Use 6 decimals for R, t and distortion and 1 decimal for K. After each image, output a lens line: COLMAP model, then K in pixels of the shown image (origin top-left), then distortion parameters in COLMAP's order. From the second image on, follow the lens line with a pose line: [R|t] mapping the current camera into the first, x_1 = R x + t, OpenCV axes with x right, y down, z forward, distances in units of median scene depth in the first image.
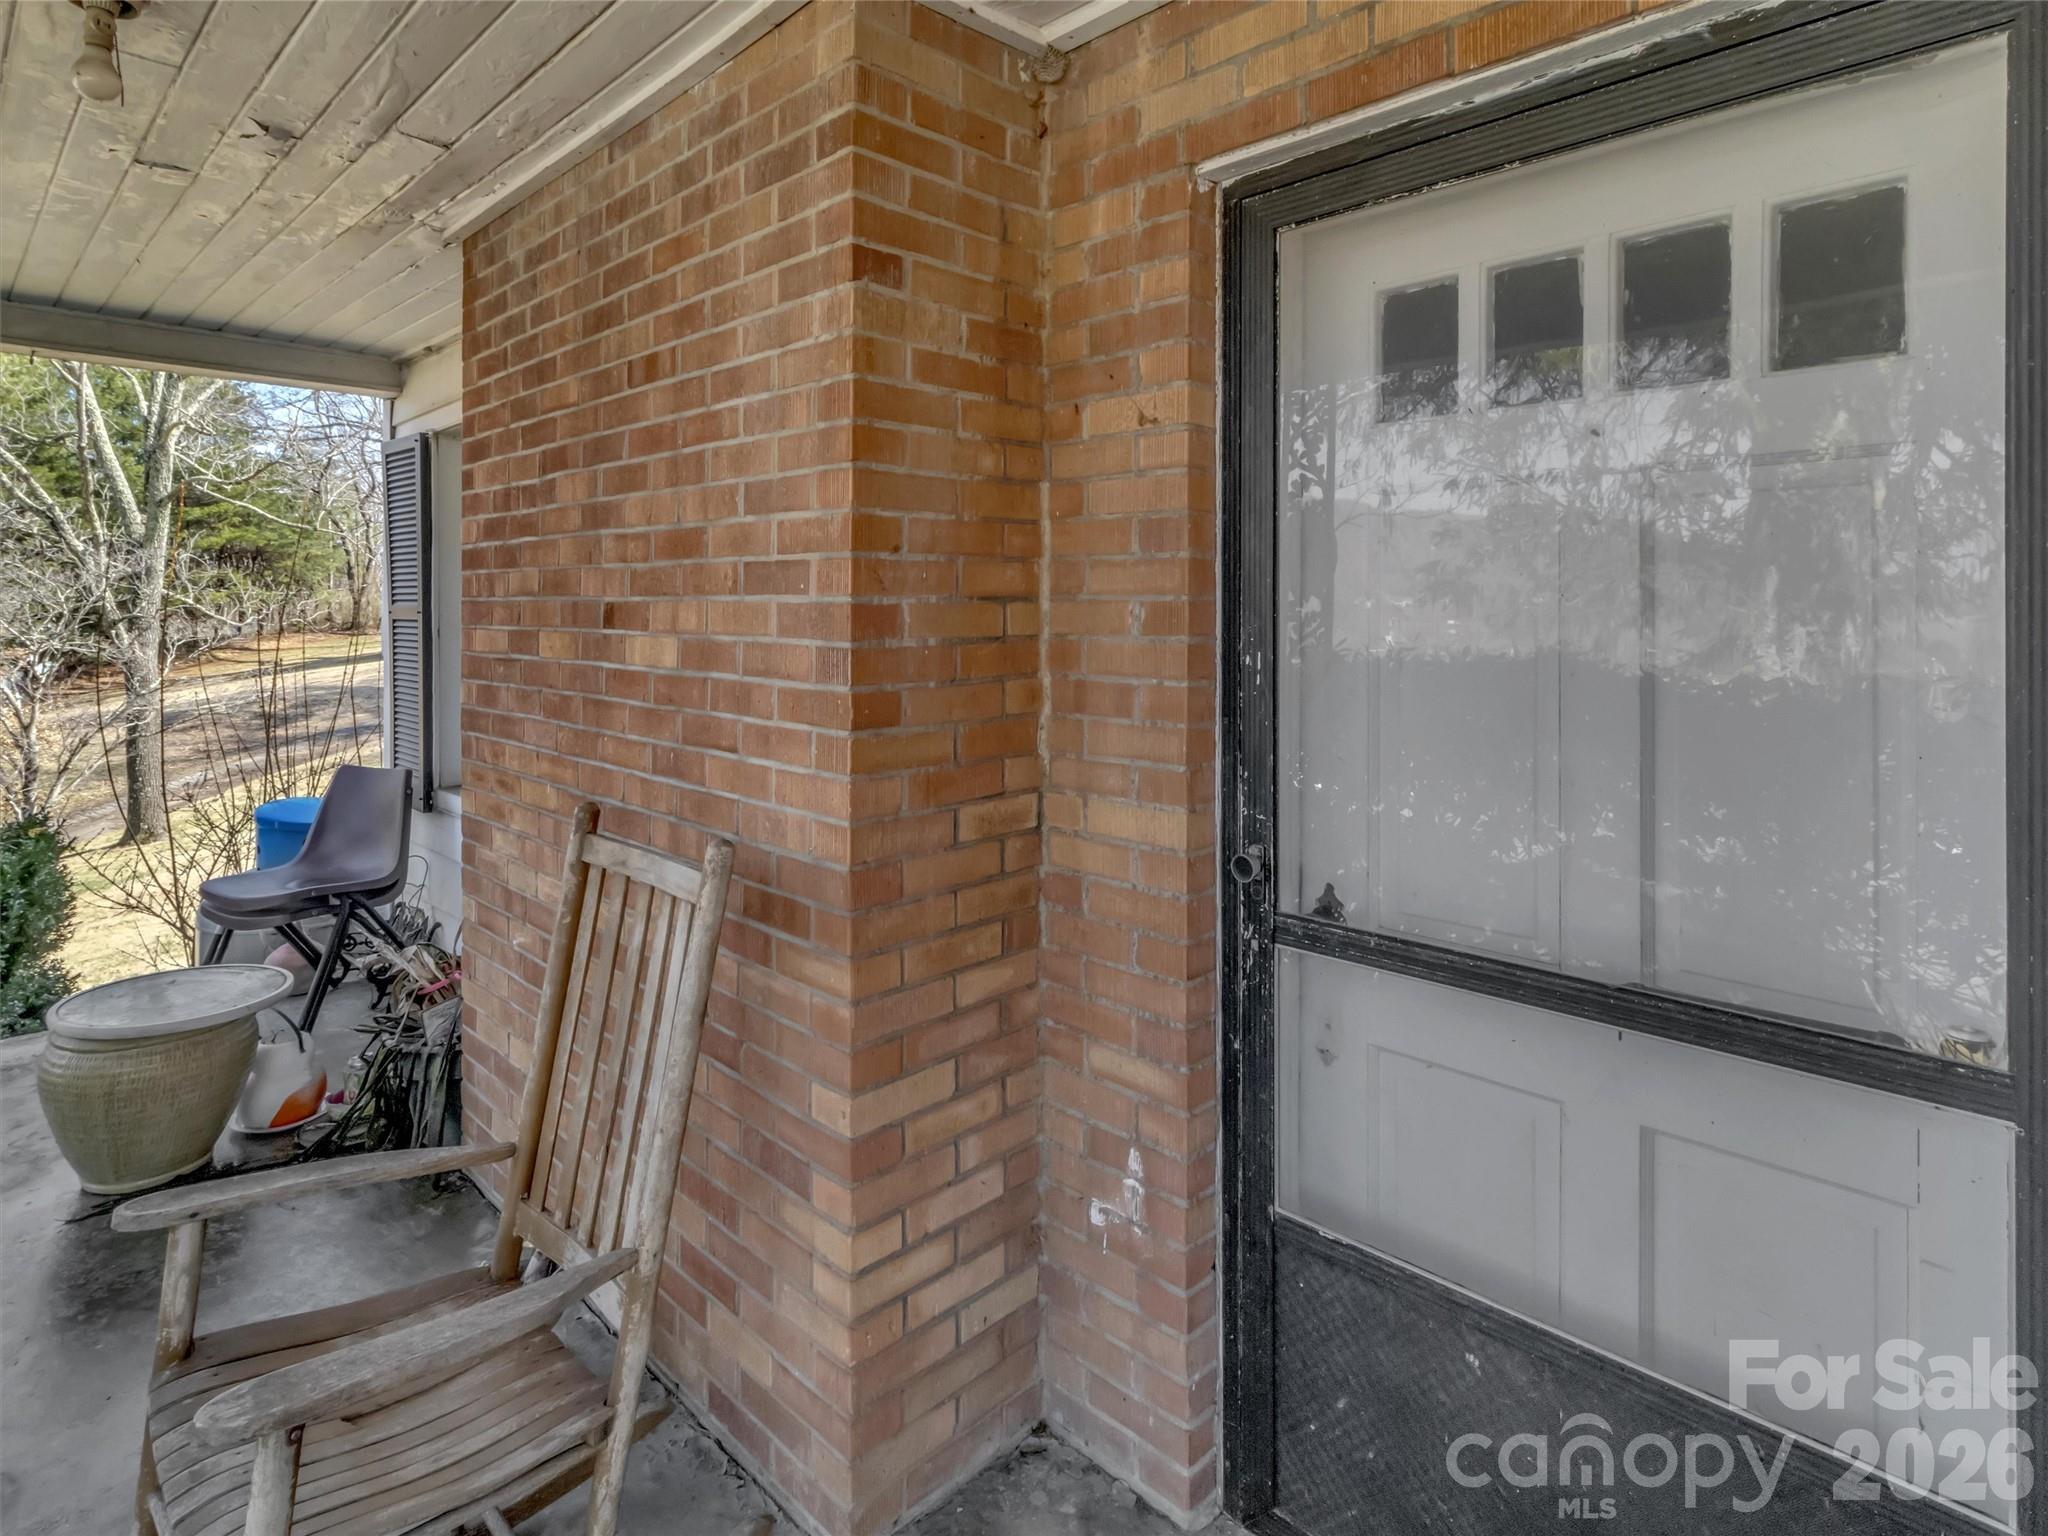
lens RADIAL K [[1087.5, 0, 1022.3], [0, 1087.5, 768.5], [0, 0, 1]] dist [-0.000530, -0.000673]
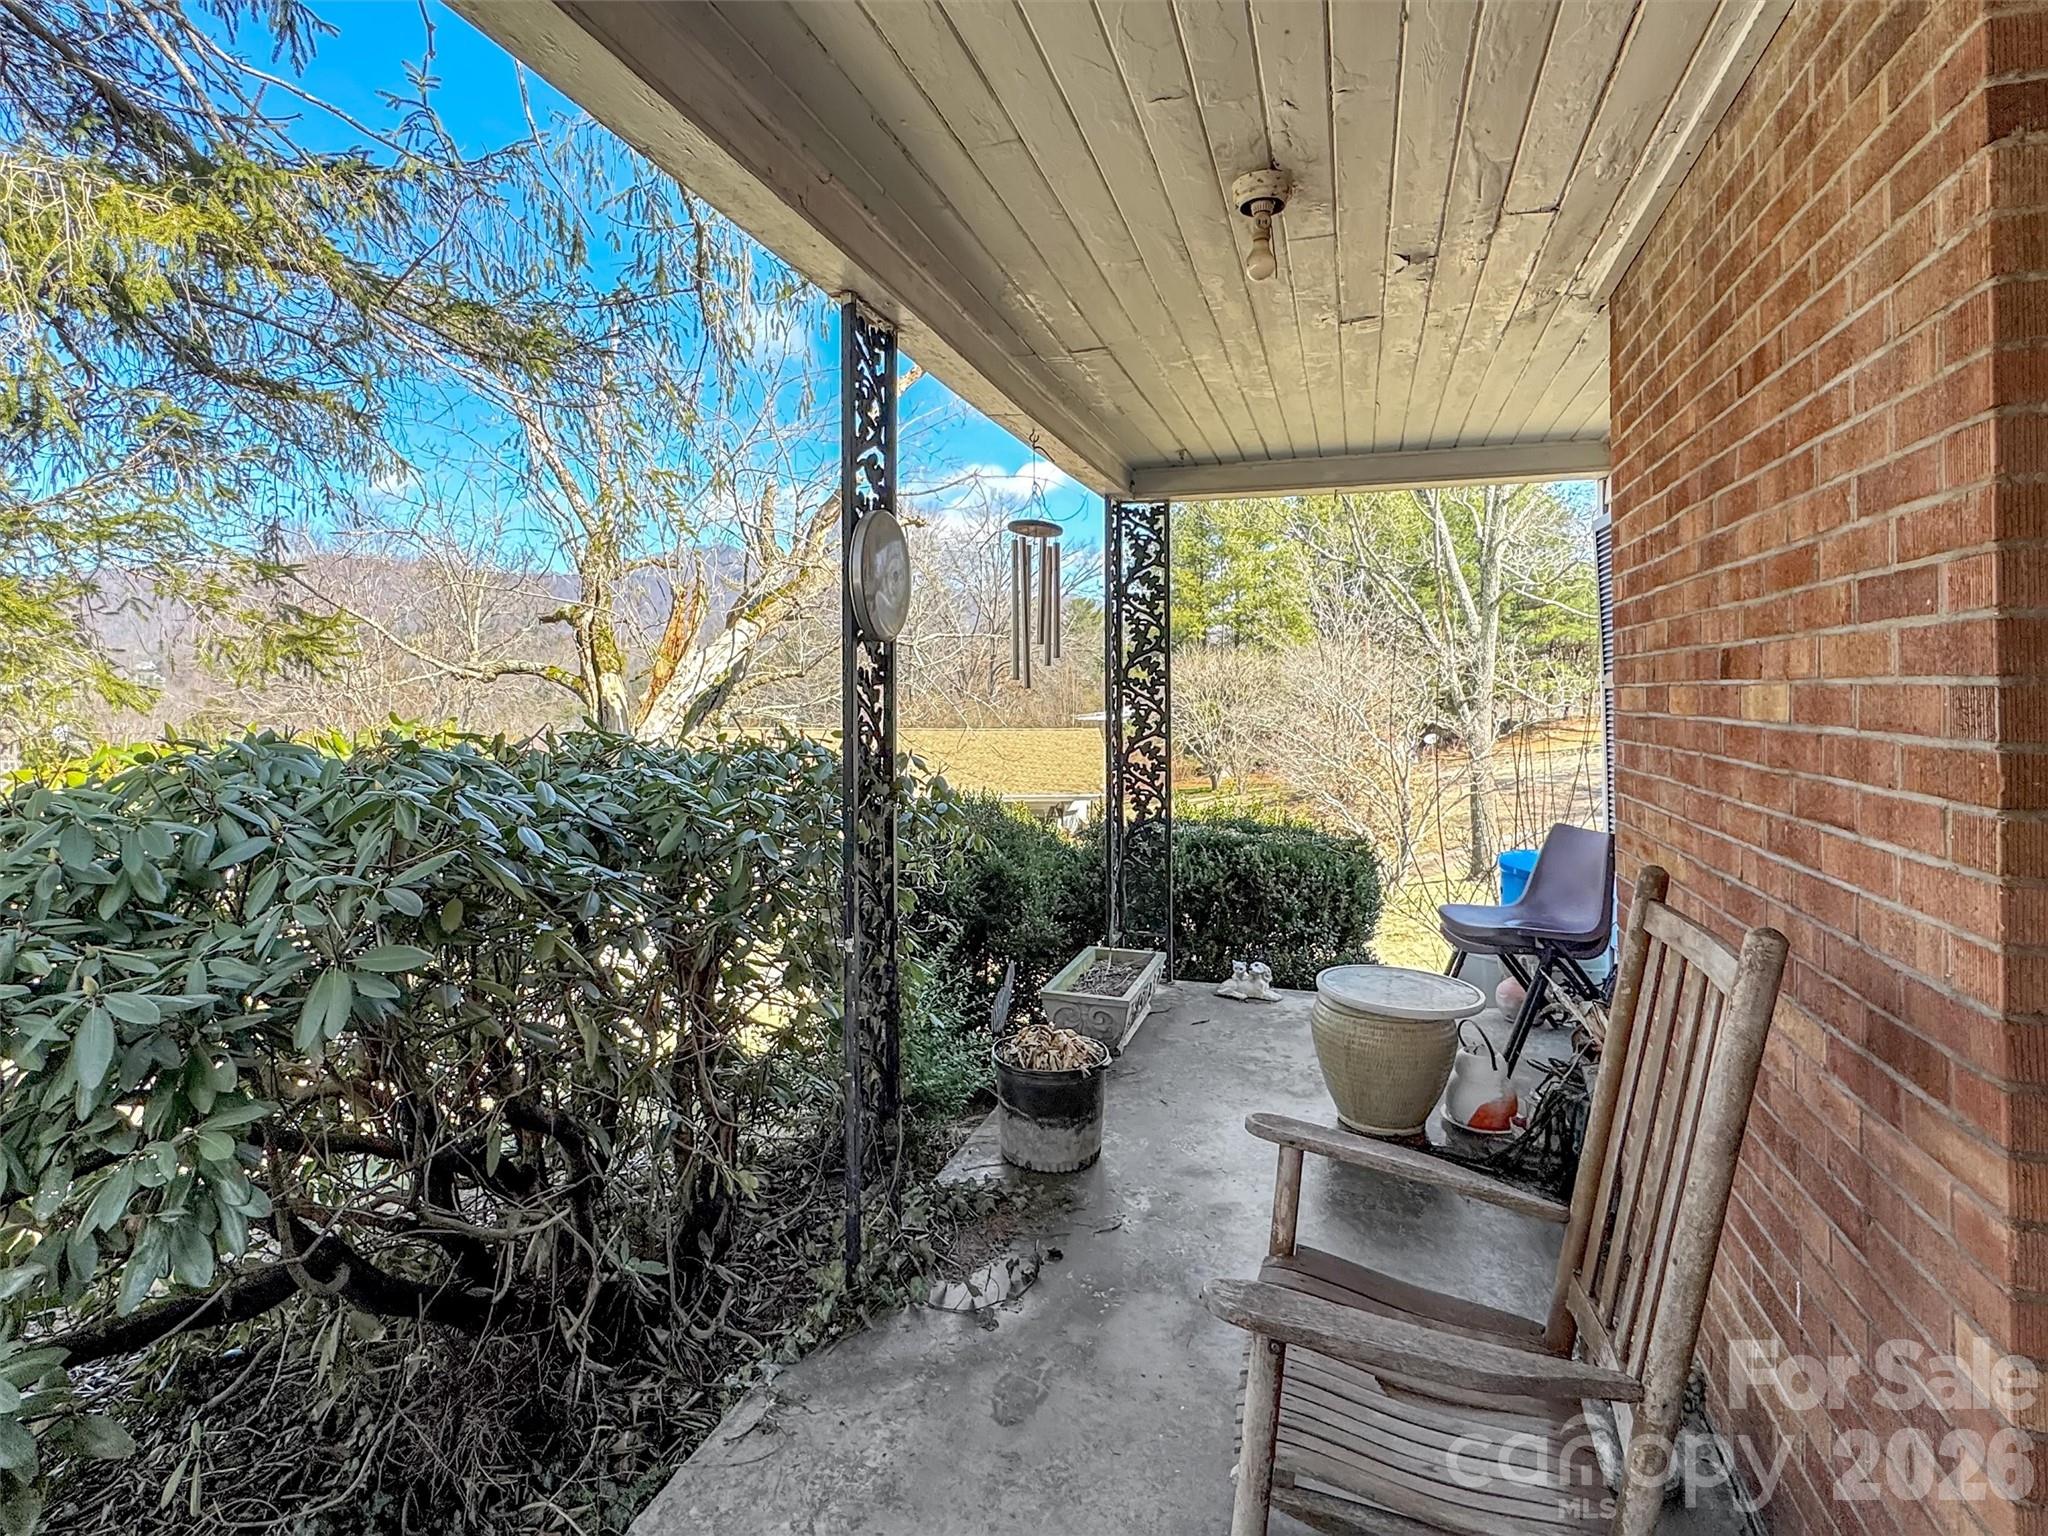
lens RADIAL K [[1007.7, 0, 1020.2], [0, 1007.7, 766.9], [0, 0, 1]] dist [-0.005097, -0.001280]
pose [[0.440260, 0.062403, -0.895699, 0.109956], [-0.128567, 0.991683, 0.005897, 0.011908], [0.888618, 0.112561, 0.444622, 0.145973]]
